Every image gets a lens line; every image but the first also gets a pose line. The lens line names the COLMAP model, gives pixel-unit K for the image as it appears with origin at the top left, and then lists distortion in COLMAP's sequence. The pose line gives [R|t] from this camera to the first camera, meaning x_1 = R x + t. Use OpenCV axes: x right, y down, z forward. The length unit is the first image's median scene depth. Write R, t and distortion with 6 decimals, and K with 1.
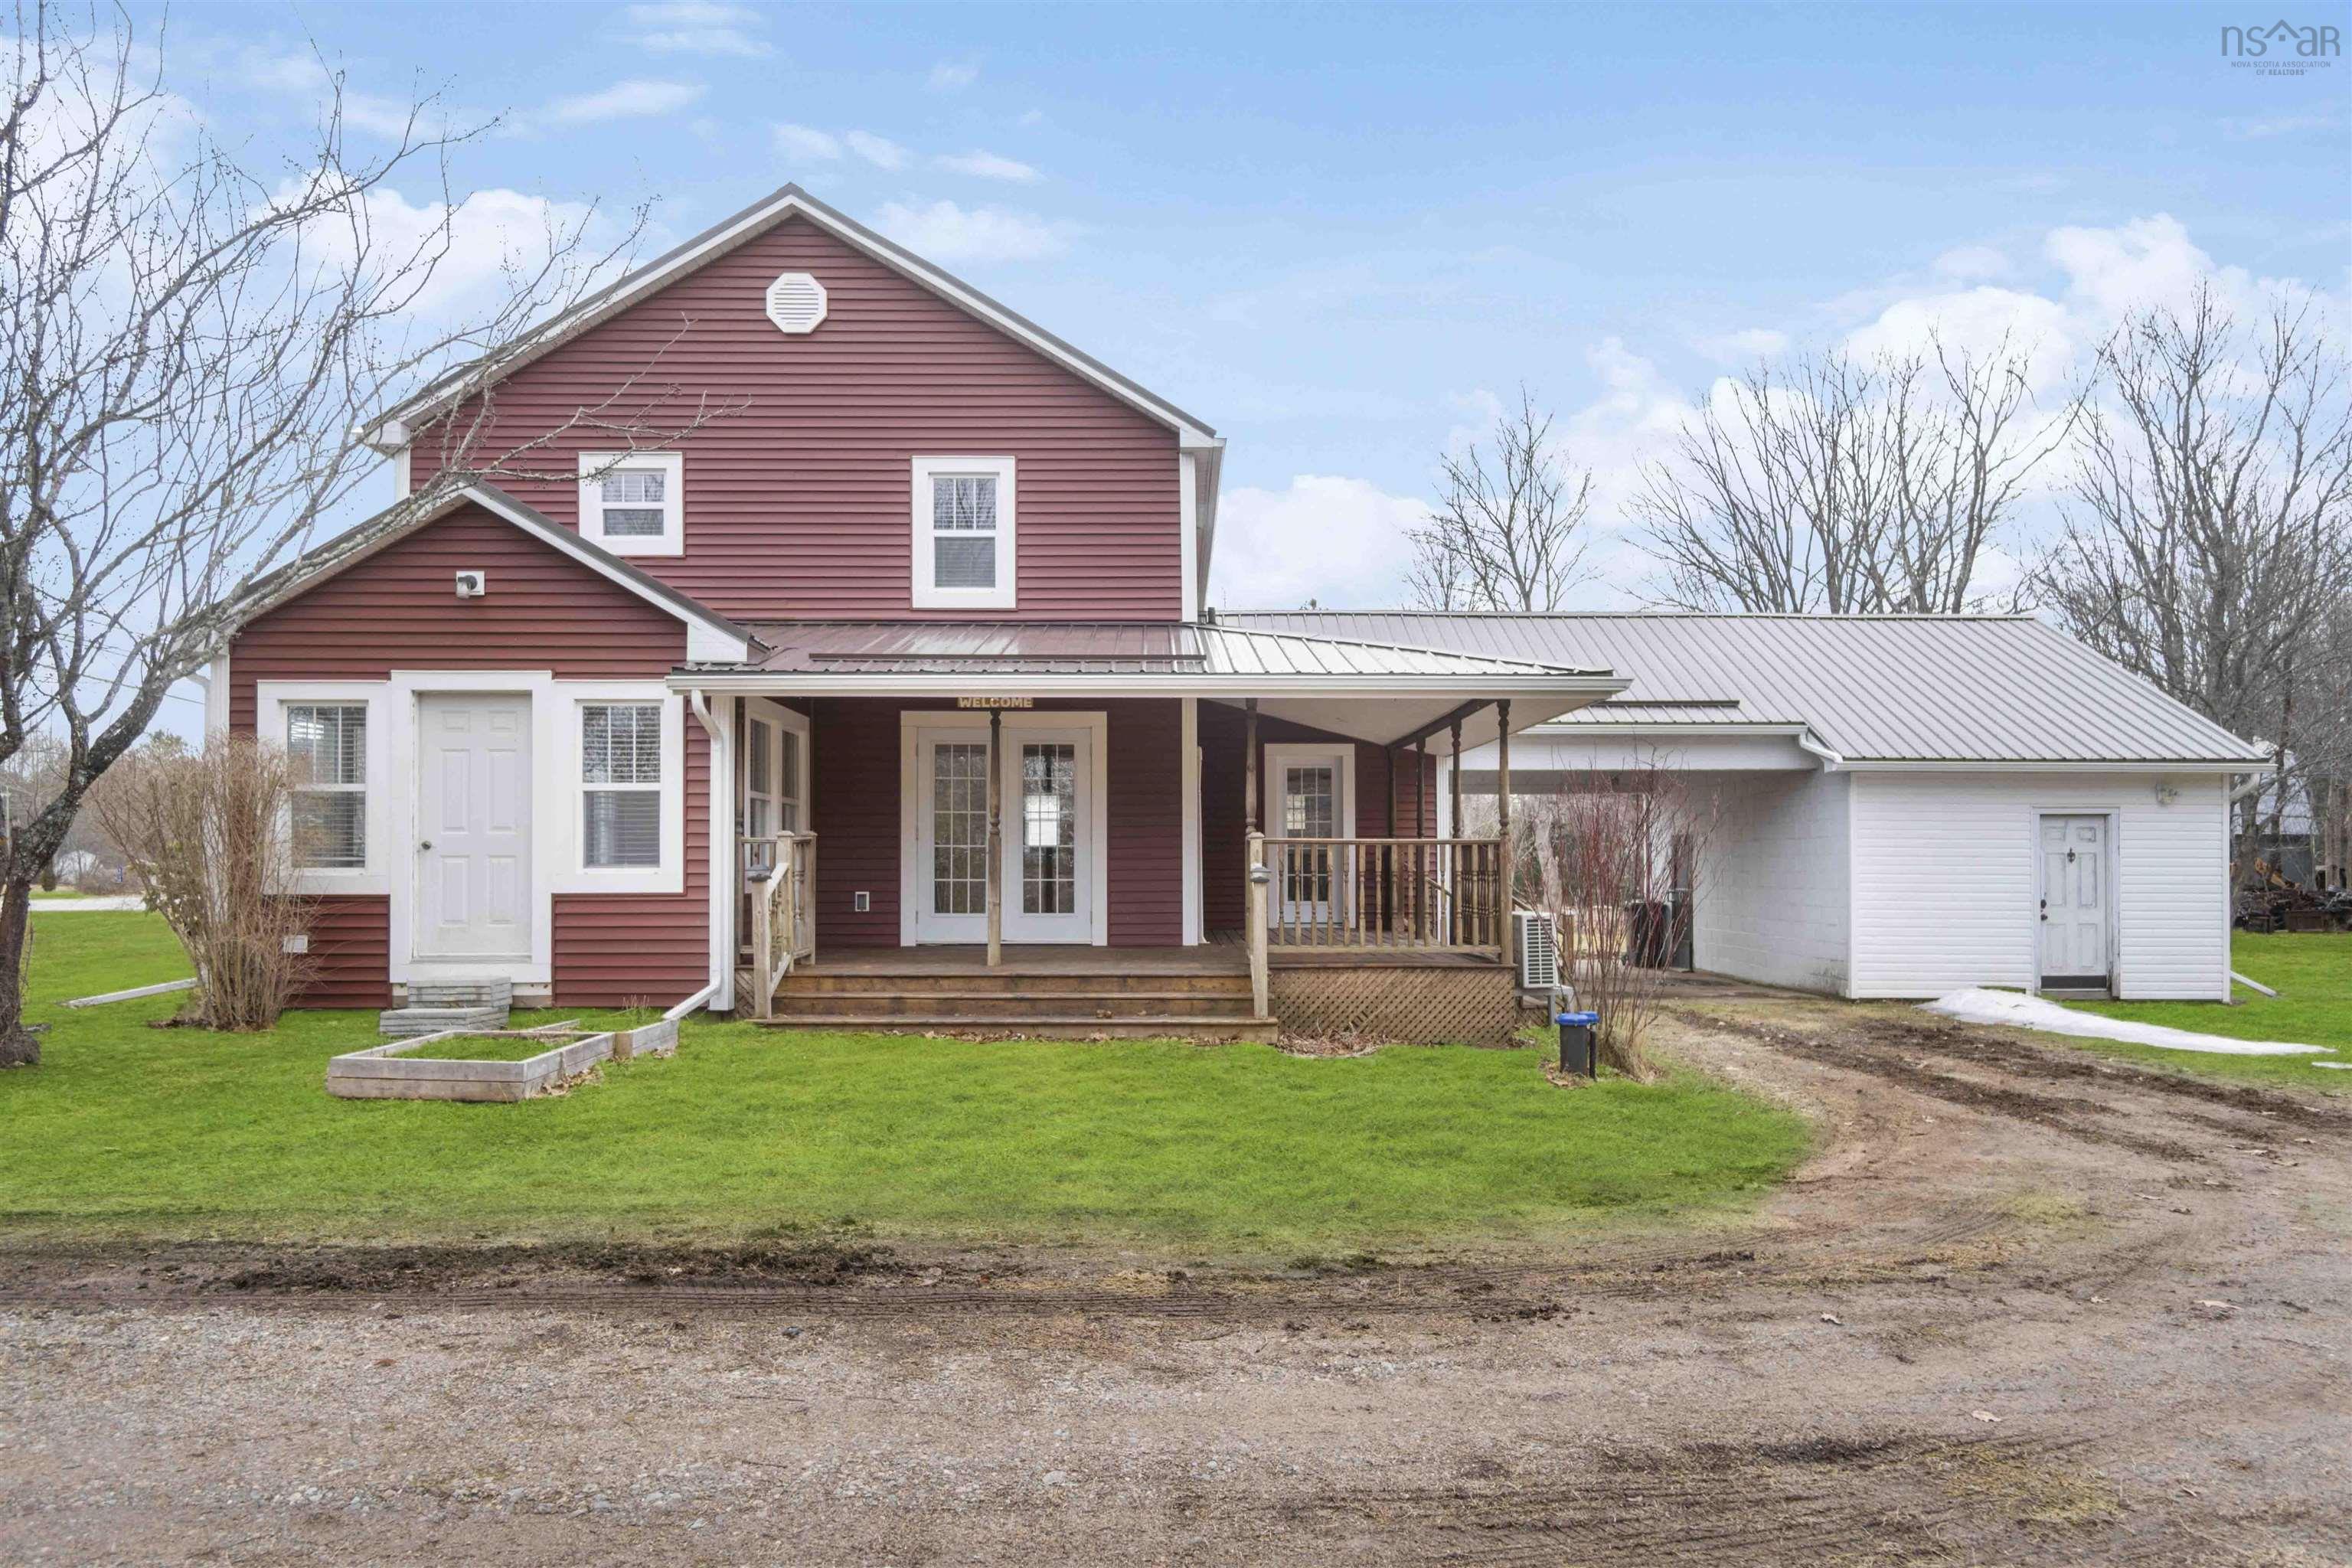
lens RADIAL K [[1241.2, 0, 1178.9], [0, 1241.2, 764.8], [0, 0, 1]] dist [0.001921, 0.000680]
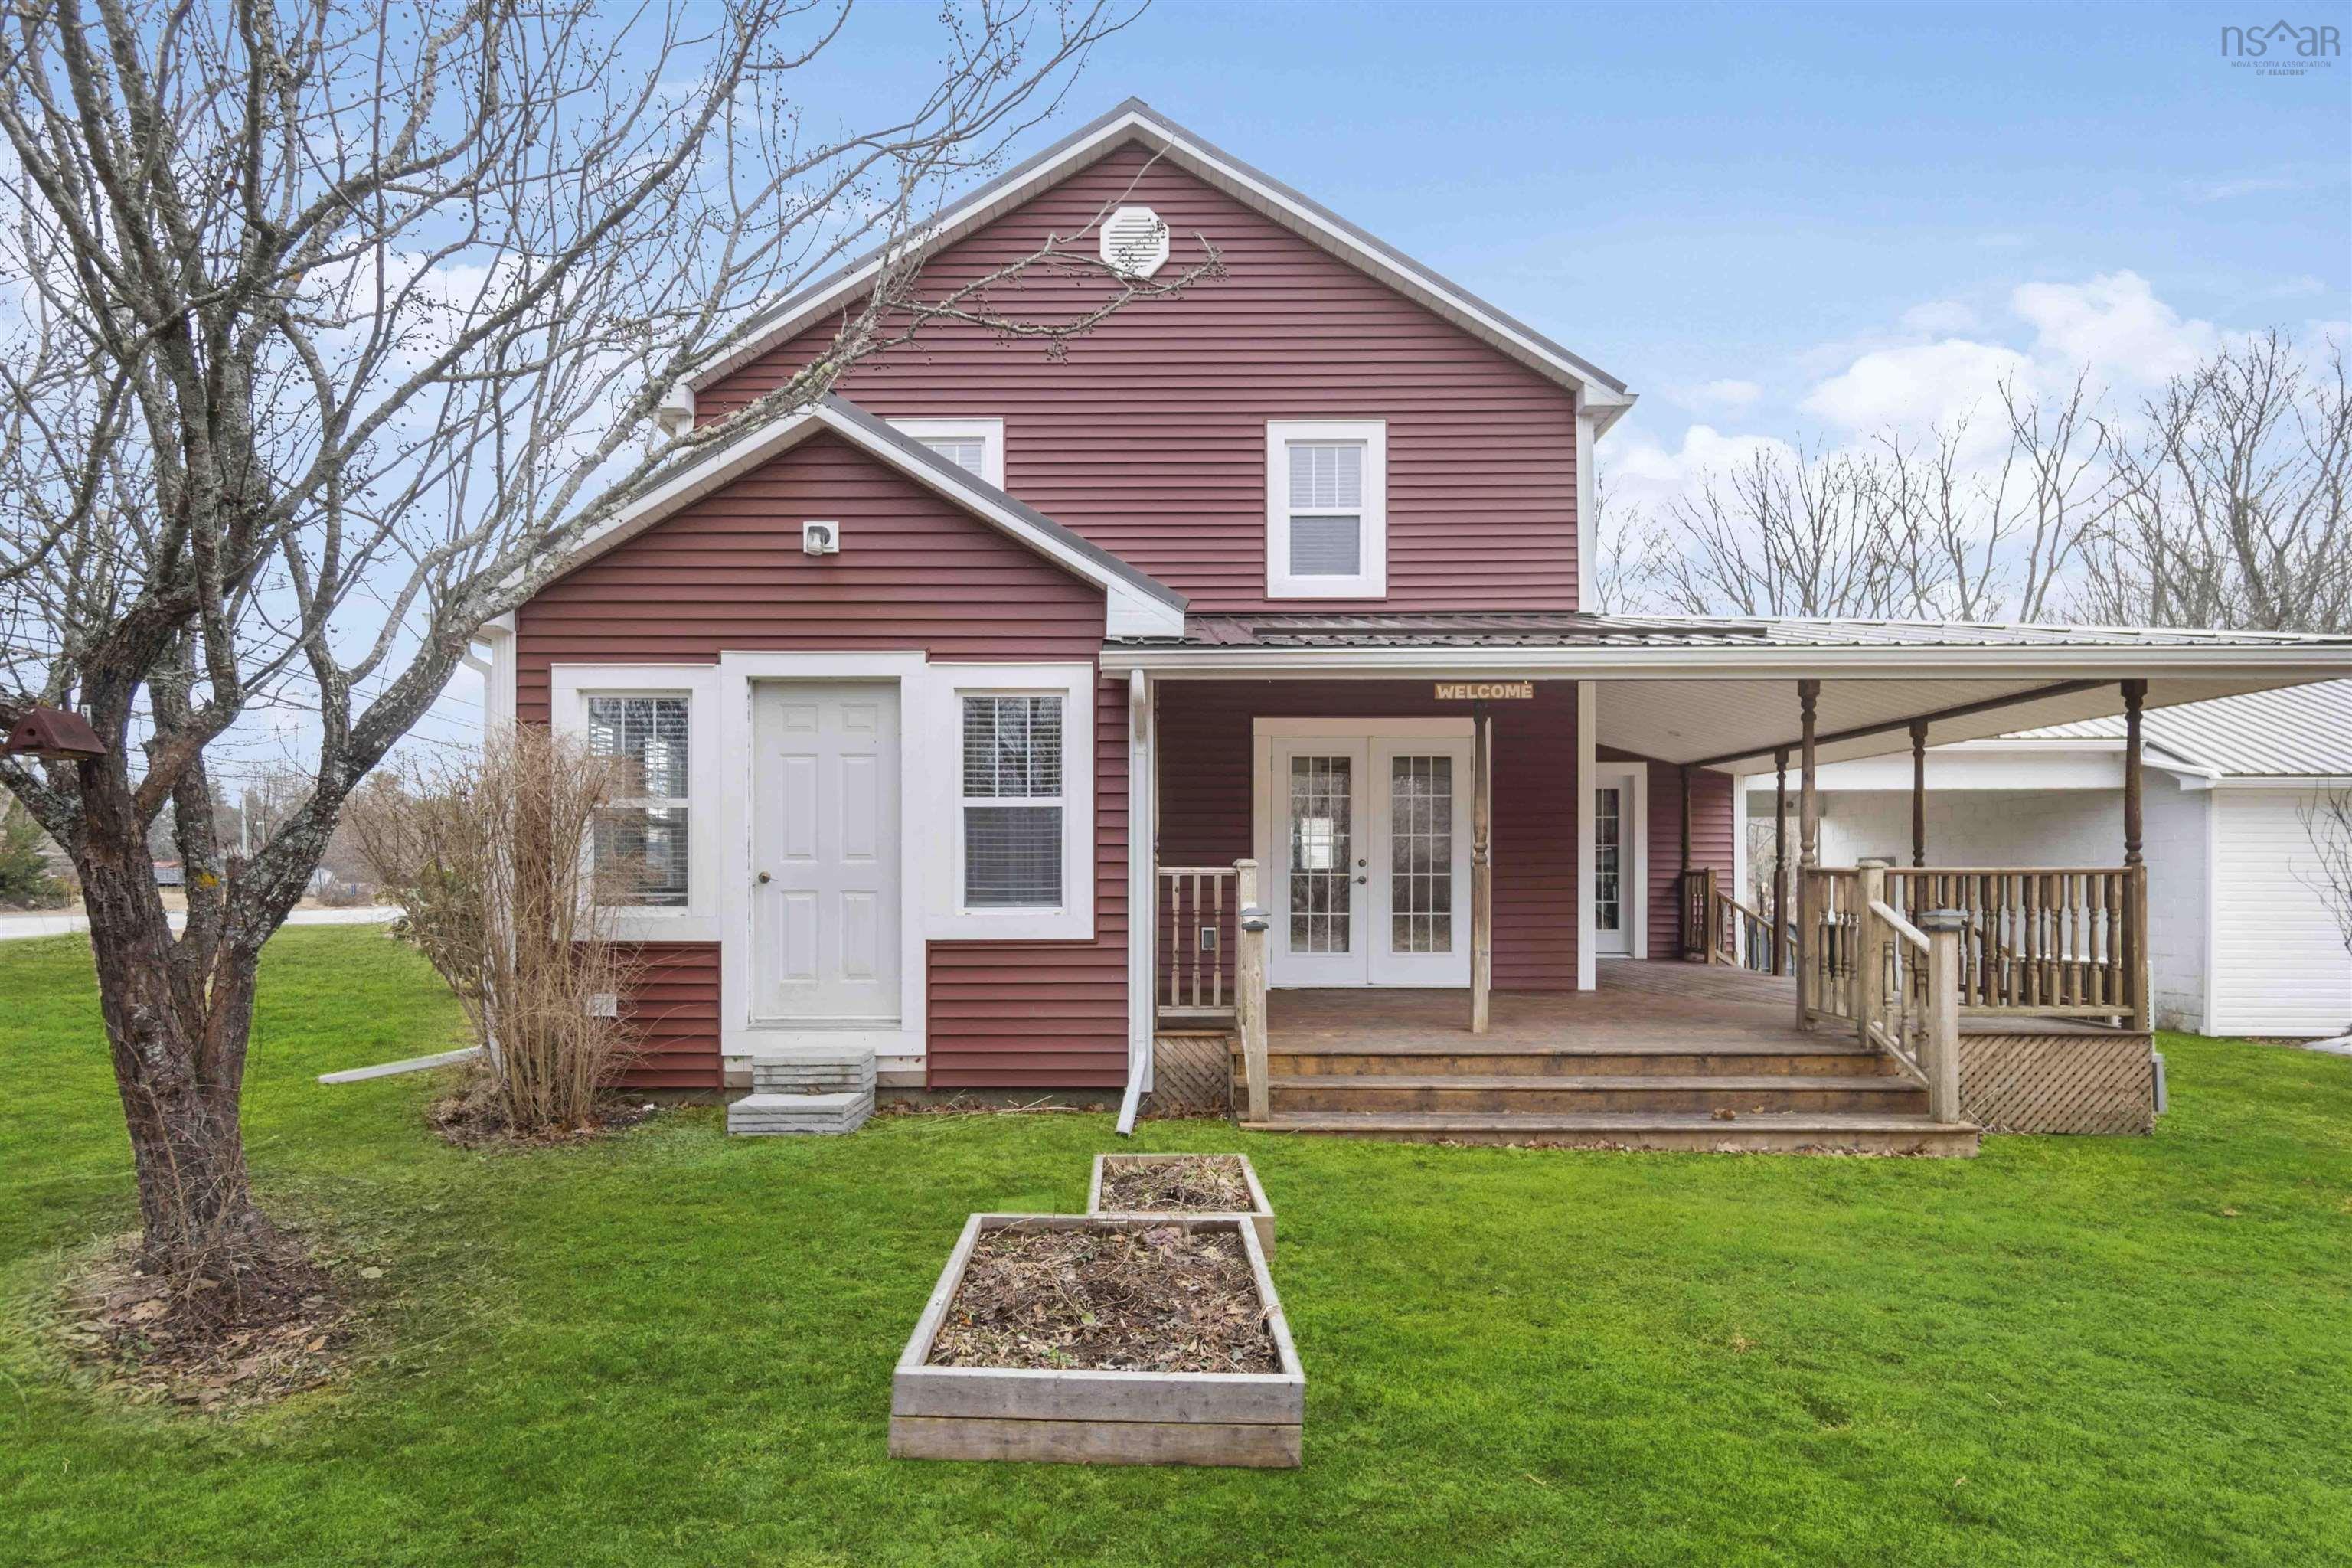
lens RADIAL K [[1020.6, 0, 1172.7], [0, 1020.6, 806.5], [0, 0, 1]] dist [-0.000556, -0.000279]
pose [[0.999635, -0.001916, -0.026959, -0.336346], [0.002138, 0.999964, 0.008191, 0.015954], [0.026942, -0.008245, 0.999603, 0.373490]]
